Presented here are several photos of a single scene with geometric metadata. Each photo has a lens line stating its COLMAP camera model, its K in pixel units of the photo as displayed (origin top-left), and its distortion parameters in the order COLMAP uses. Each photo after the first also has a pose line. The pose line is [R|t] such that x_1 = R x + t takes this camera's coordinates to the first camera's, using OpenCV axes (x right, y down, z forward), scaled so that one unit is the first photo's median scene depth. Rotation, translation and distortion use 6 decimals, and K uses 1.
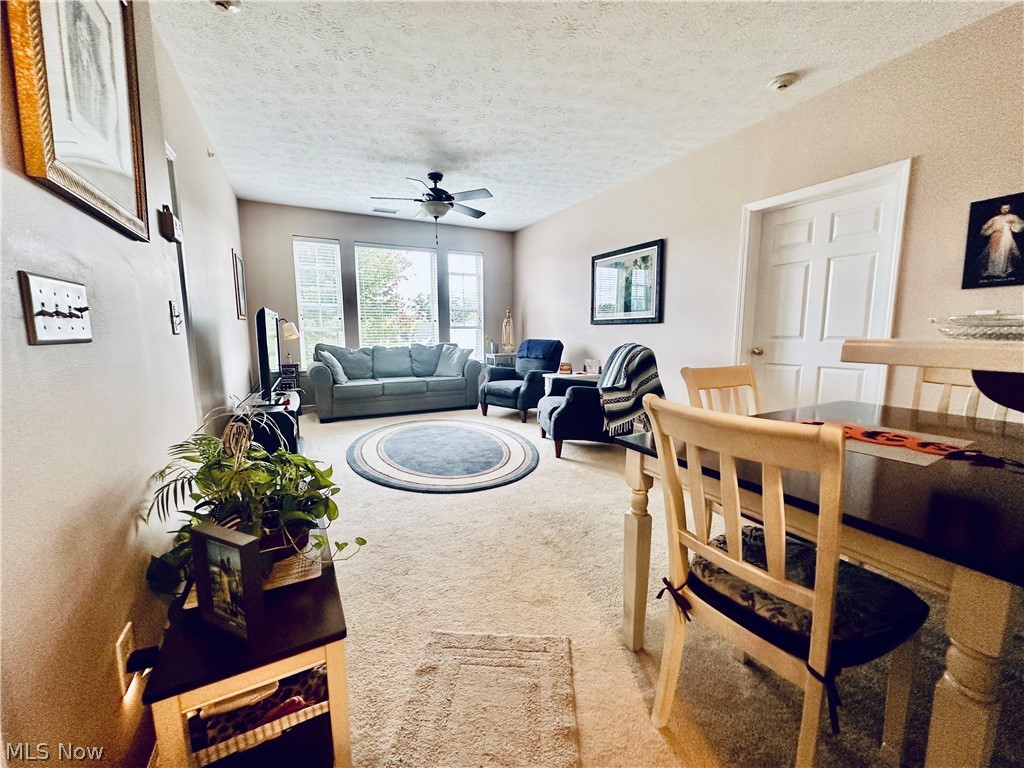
lens RADIAL K [[412.3, 0, 514.1], [0, 412.3, 382.4], [0, 0, 1]] dist [-0.001691, 0.000546]
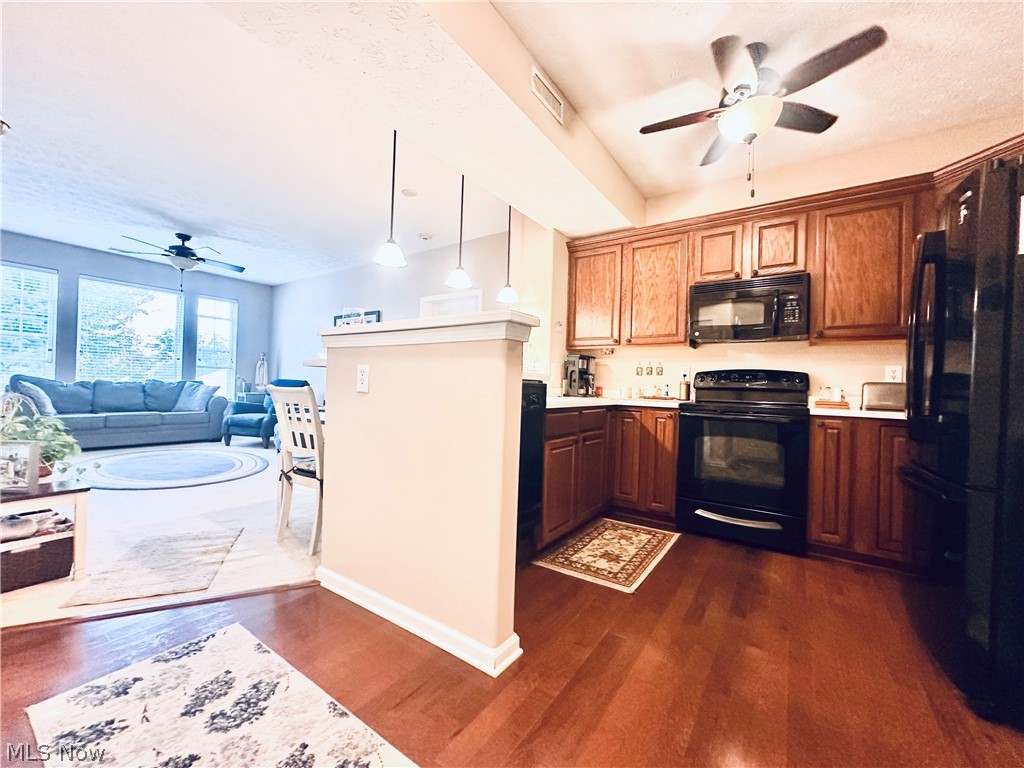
lens RADIAL K [[412.3, 0, 517.0], [0, 412.3, 385.3], [0, 0, 1]] dist [-0.001691, 0.000546]
pose [[0.883846, 0.033483, 0.466578, 0.087361], [0.023767, 0.992932, -0.116279, 0.062514], [-0.467174, 0.113862, 0.876803, -0.323145]]
